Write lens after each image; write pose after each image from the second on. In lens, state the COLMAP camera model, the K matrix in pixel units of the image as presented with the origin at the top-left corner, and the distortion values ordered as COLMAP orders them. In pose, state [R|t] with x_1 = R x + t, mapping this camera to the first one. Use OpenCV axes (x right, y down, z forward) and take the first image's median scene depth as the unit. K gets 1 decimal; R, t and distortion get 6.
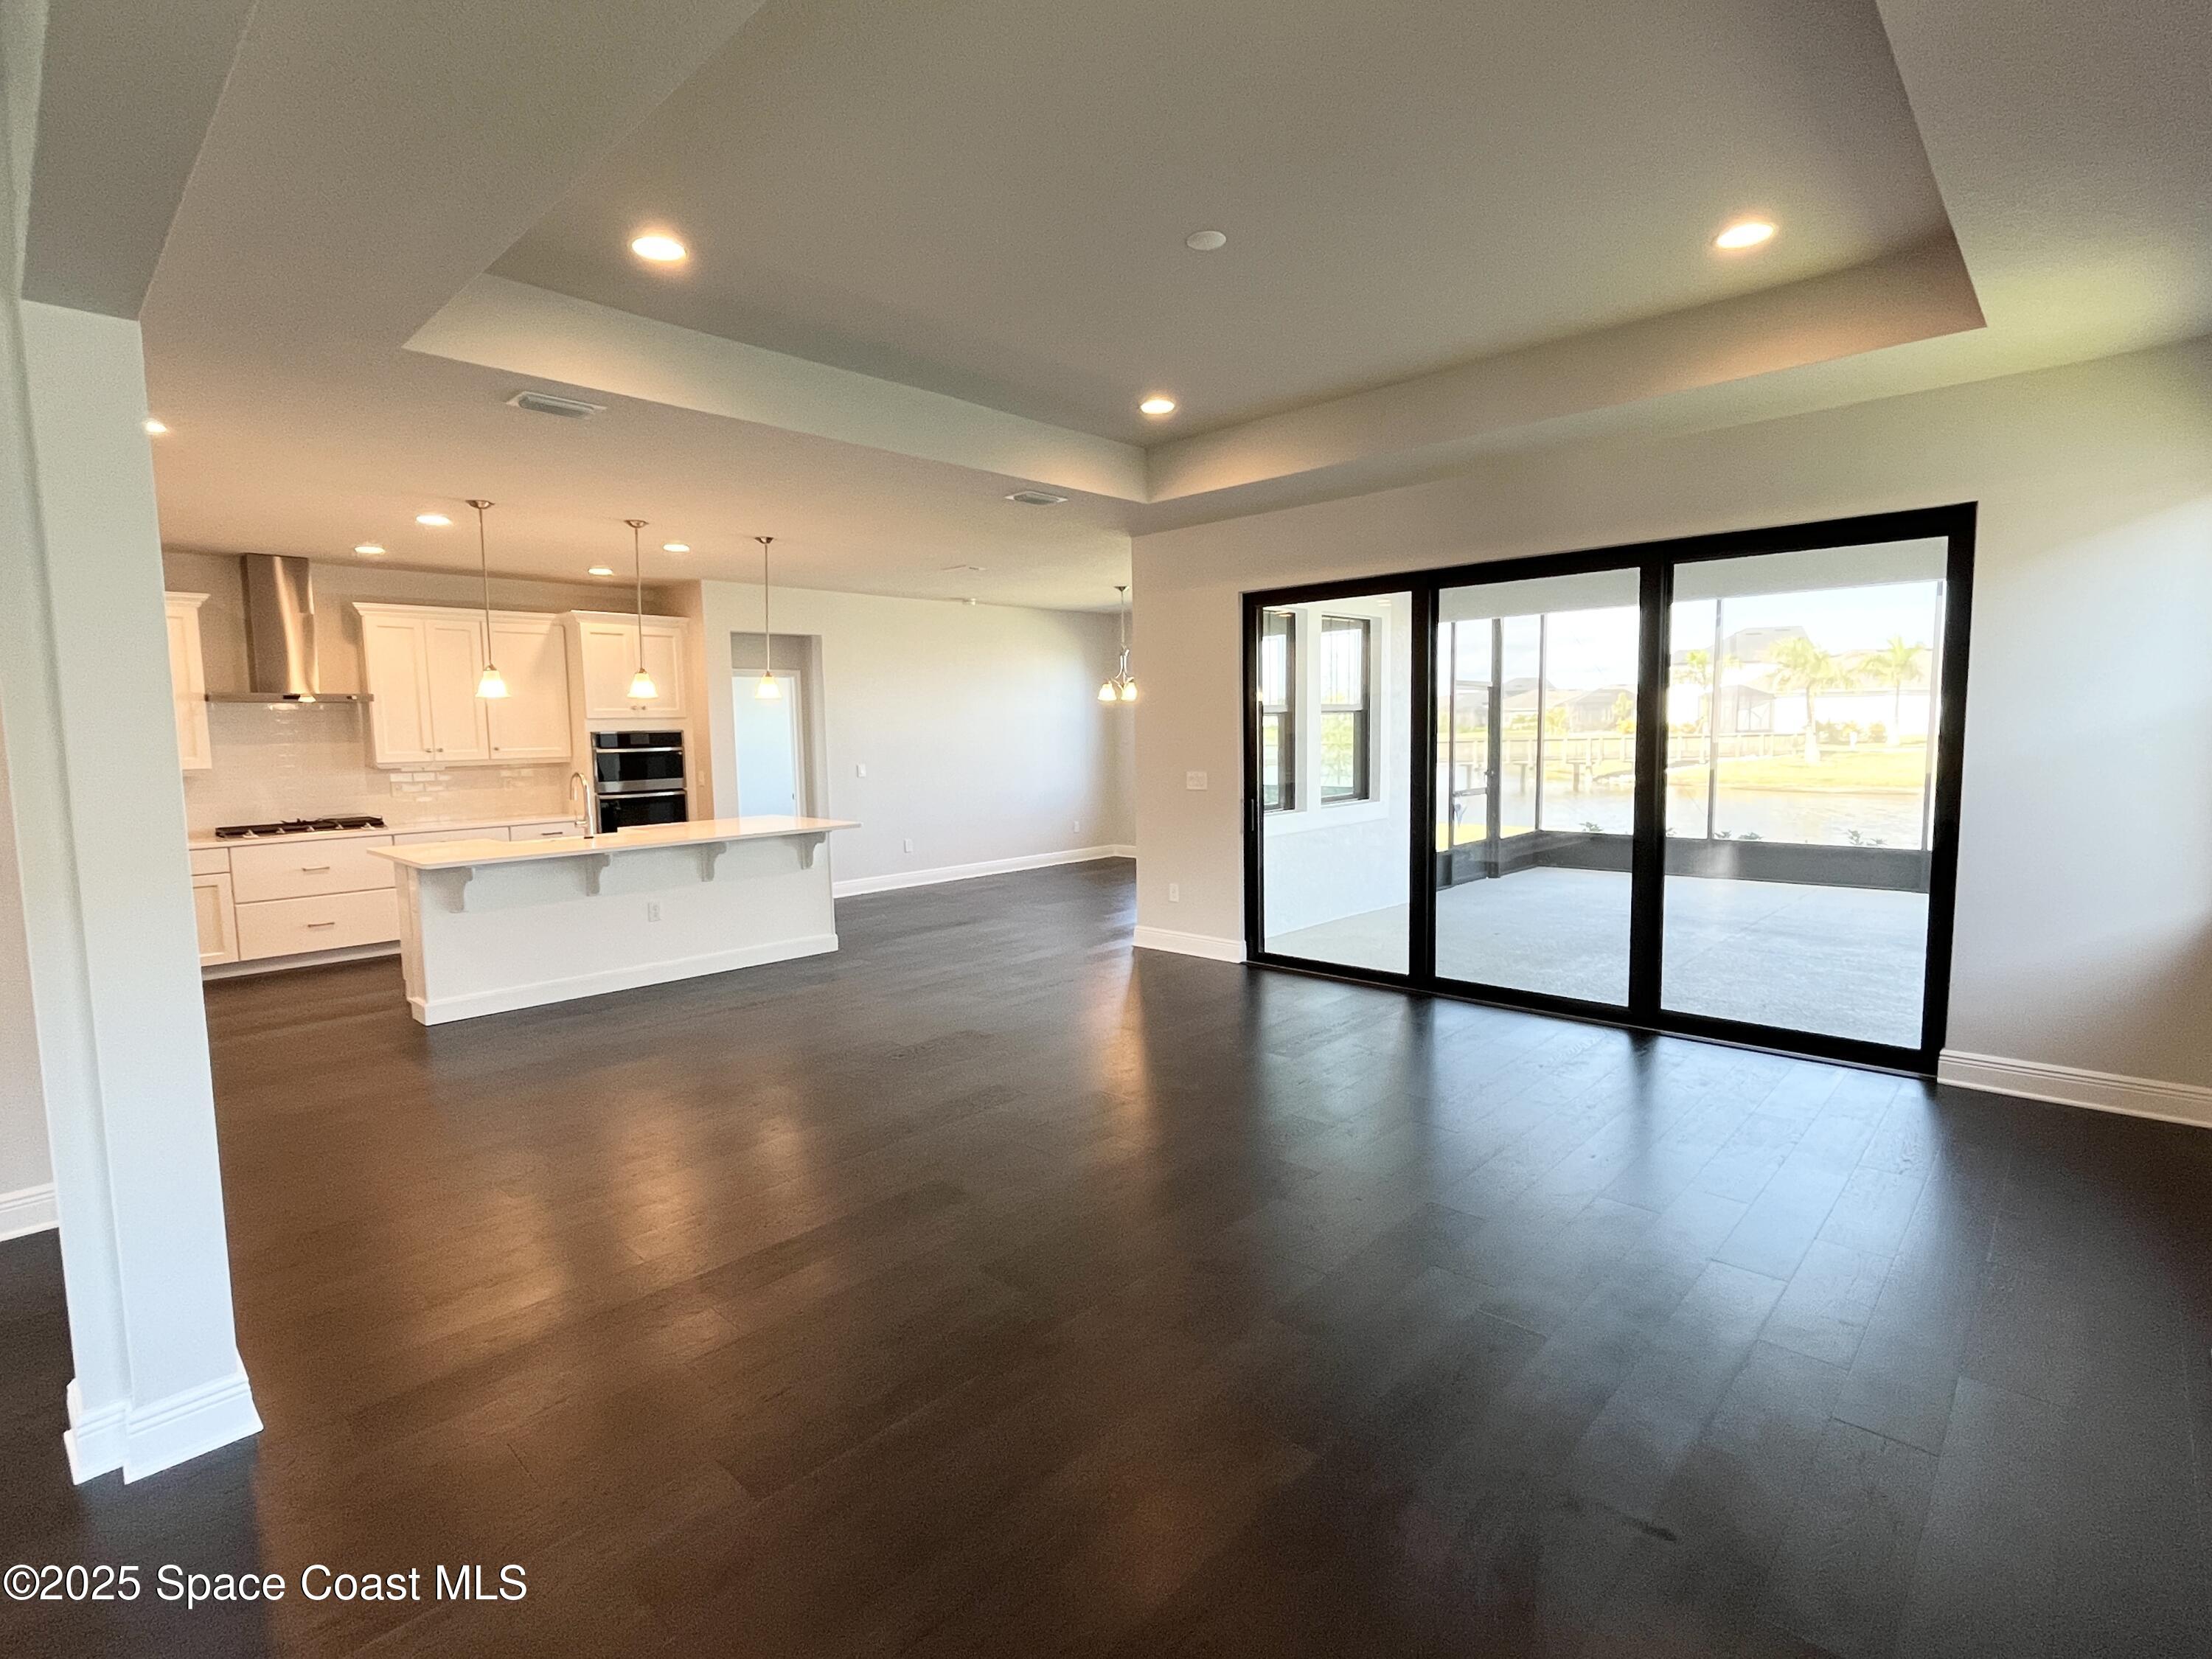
lens RADIAL K [[1075.7, 0, 1106.0], [0, 1075.7, 829.5], [0, 0, 1]] dist [-0.002516, -0.000112]
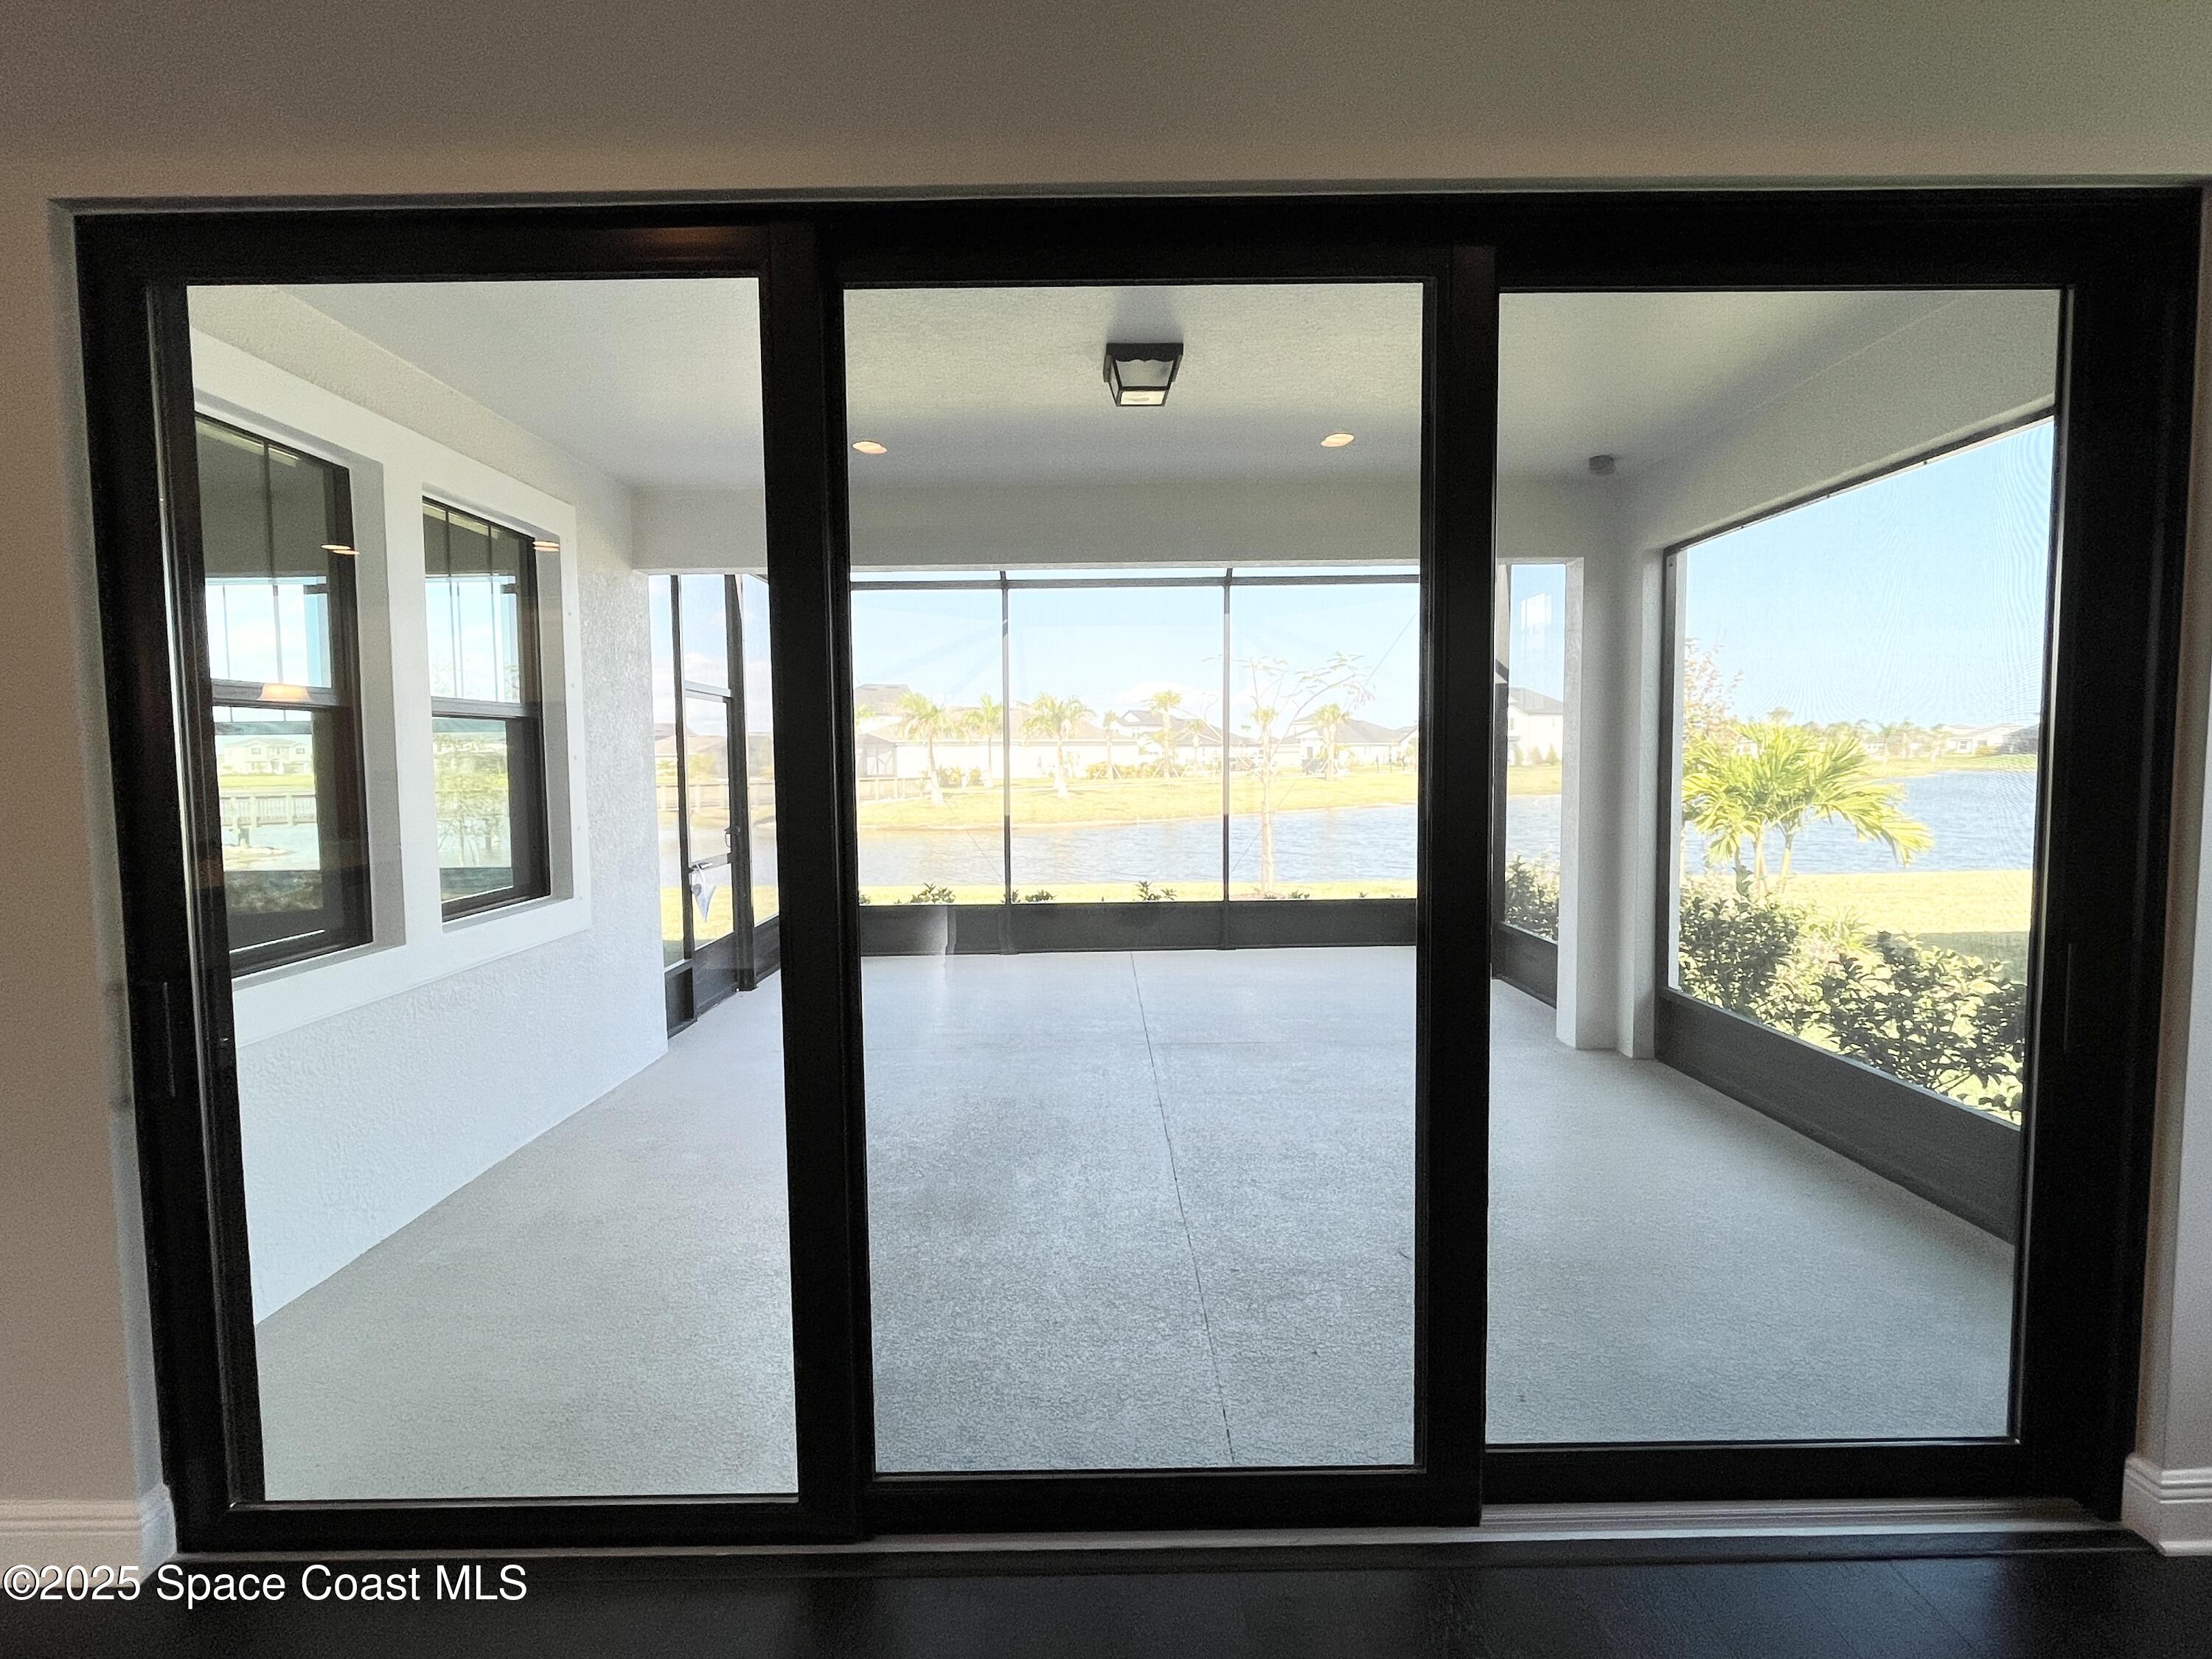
lens RADIAL K [[1075.7, 0, 1106.0], [0, 1075.7, 829.5], [0, 0, 1]] dist [-0.002516, -0.000112]
pose [[0.724632, -0.034652, 0.688265, 0.080371], [0.064152, 0.997790, -0.017306, -0.030366], [-0.686144, 0.056694, 0.725253, 0.416053]]
